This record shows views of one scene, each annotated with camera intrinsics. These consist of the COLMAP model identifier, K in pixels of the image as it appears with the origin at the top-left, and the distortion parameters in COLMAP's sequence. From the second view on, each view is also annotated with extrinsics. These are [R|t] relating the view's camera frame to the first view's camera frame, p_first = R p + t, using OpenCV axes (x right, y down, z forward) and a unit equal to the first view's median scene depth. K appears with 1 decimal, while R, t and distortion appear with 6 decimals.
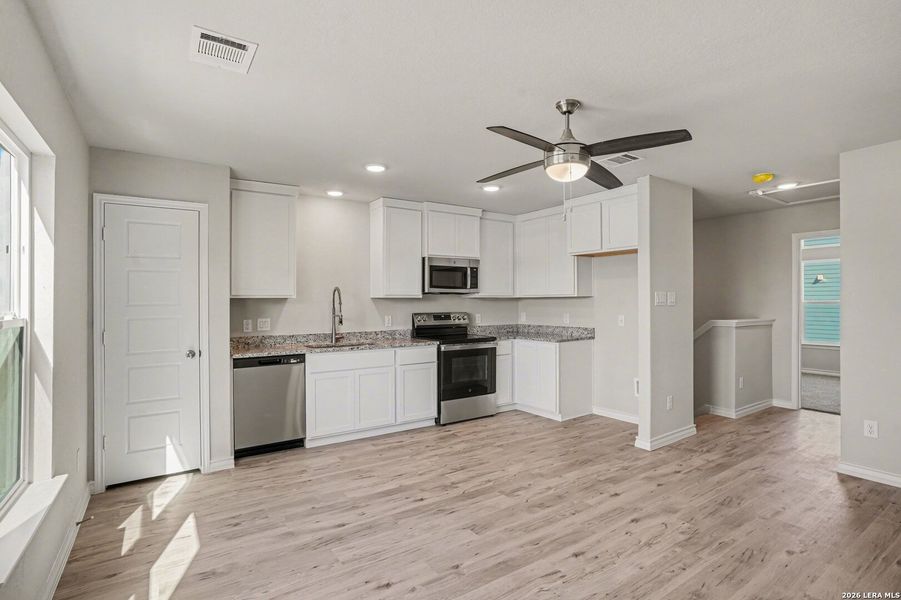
lens RADIAL K [[451.2, 0, 450.5], [0, 451.2, 300.0], [0, 0, 1]] dist [-0.048248, 0.000384]
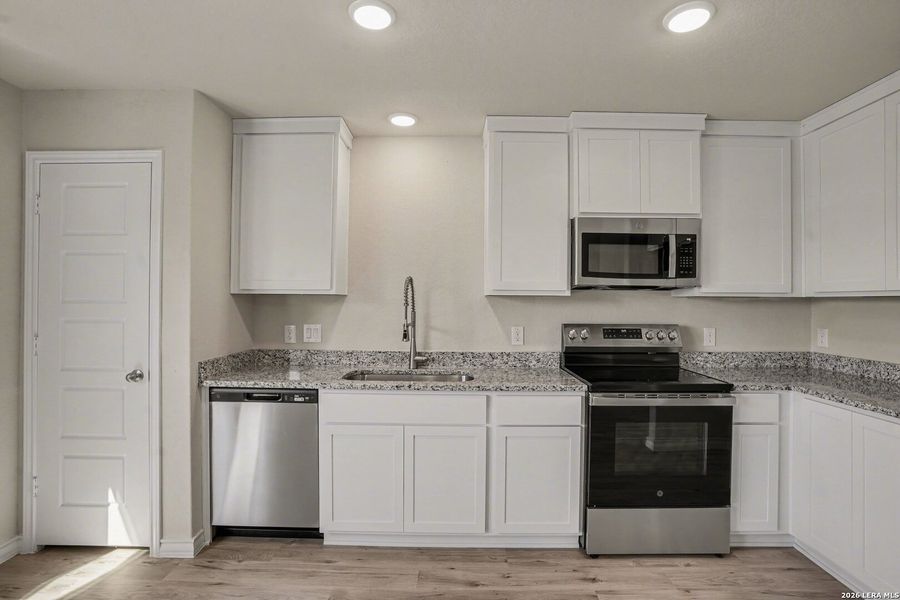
lens RADIAL K [[440.0, 0, 450.0], [0, 440.0, 300.0], [0, 0, 1]] dist [-0.071193, 0.031238]
pose [[0.821034, 0.009162, -0.570805, 0.120496], [-0.010394, 0.999945, 0.001100, 0.001057], [0.570784, 0.005030, 0.821085, 0.524475]]
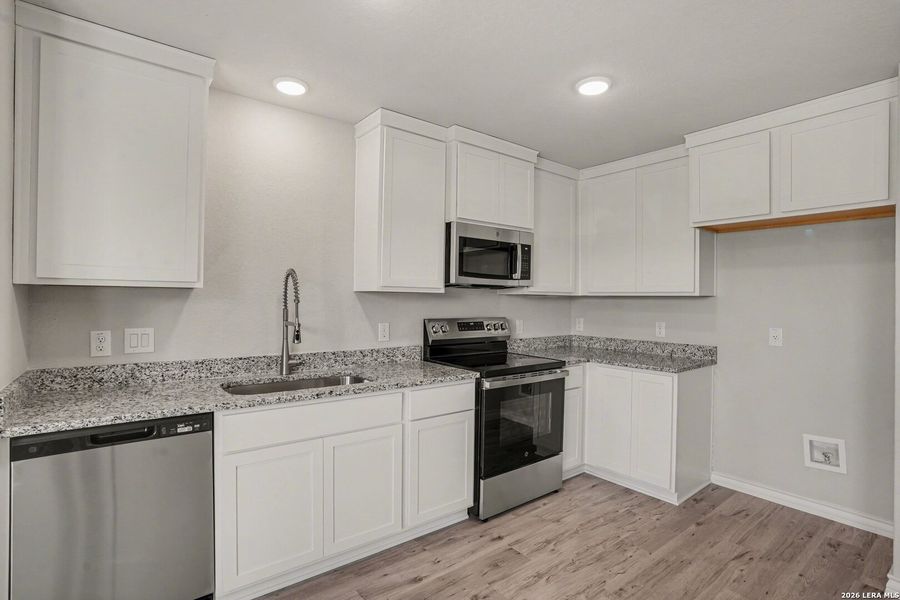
lens RADIAL K [[440.0, 0, 450.0], [0, 440.0, 300.0], [0, 0, 1]] dist [-0.071193, 0.031238]
pose [[0.997782, 0.016791, 0.064414, -0.096458], [-0.017012, 0.999851, 0.002885, 0.002564], [-0.064356, -0.003974, 0.997919, 0.462171]]
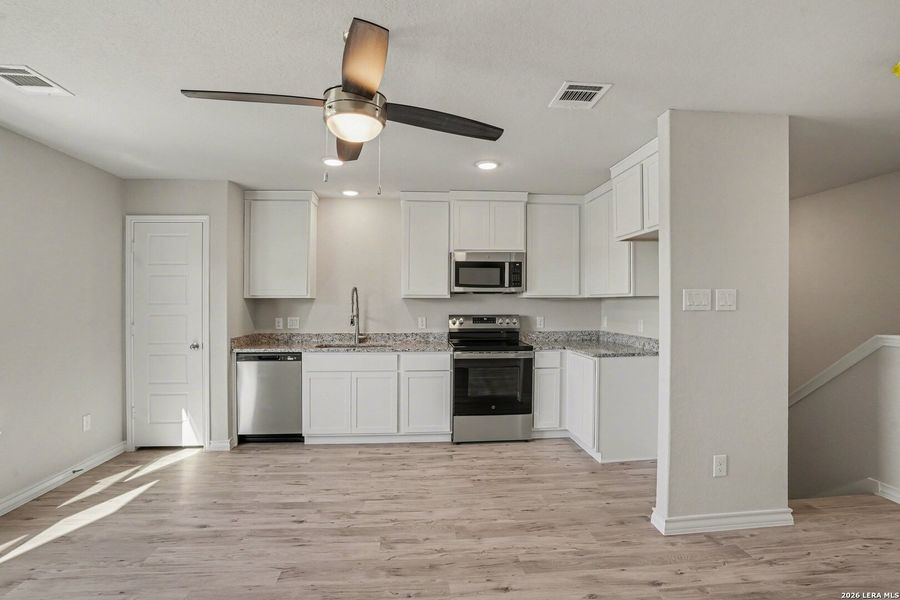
lens RADIAL K [[445.4, 0, 445.1], [0, 445.4, 298.0], [0, 0, 1]] dist [-0.074606, 0.029977]
pose [[0.868026, 0.001763, -0.496516, 0.389186], [-0.002961, 0.999994, -0.001627, -0.003674], [0.496510, 0.002883, 0.868026, 0.236704]]
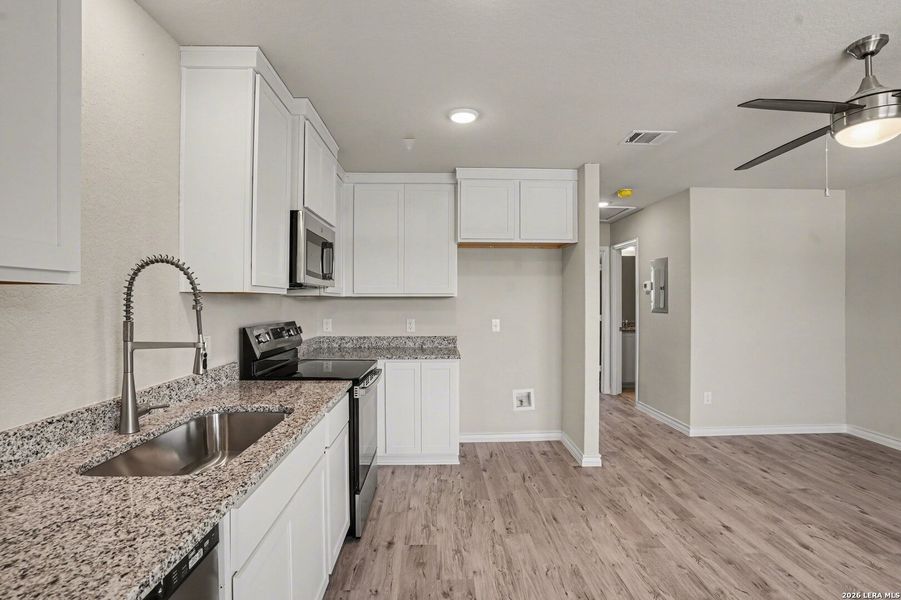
lens RADIAL K [[440.5, 0, 450.5], [0, 440.5, 300.0], [0, 0, 1]] dist [-0.071193, 0.031238]
pose [[0.530526, 0.009641, 0.847614, -0.385163], [-0.004832, 0.999953, -0.008349, 0.004440], [-0.847655, 0.000333, 0.530548, 0.636337]]
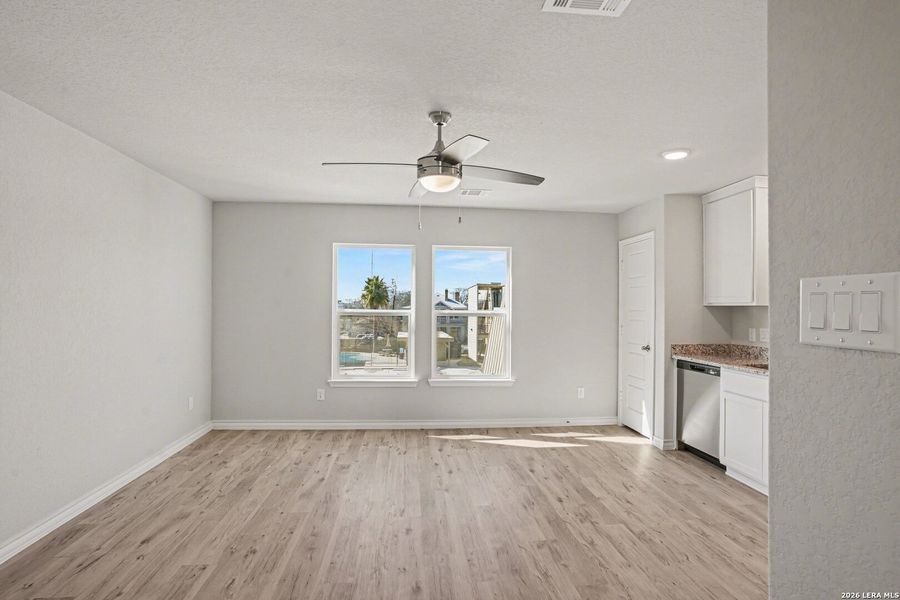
lens RADIAL K [[440.0, 0, 450.0], [0, 440.0, 300.0], [0, 0, 1]] dist [-0.071193, 0.031238]
pose [[-0.478902, -0.013786, -0.877760, 0.584532], [-0.003146, 0.999897, -0.013988, -0.001554], [0.877863, -0.003937, -0.478896, 0.780430]]
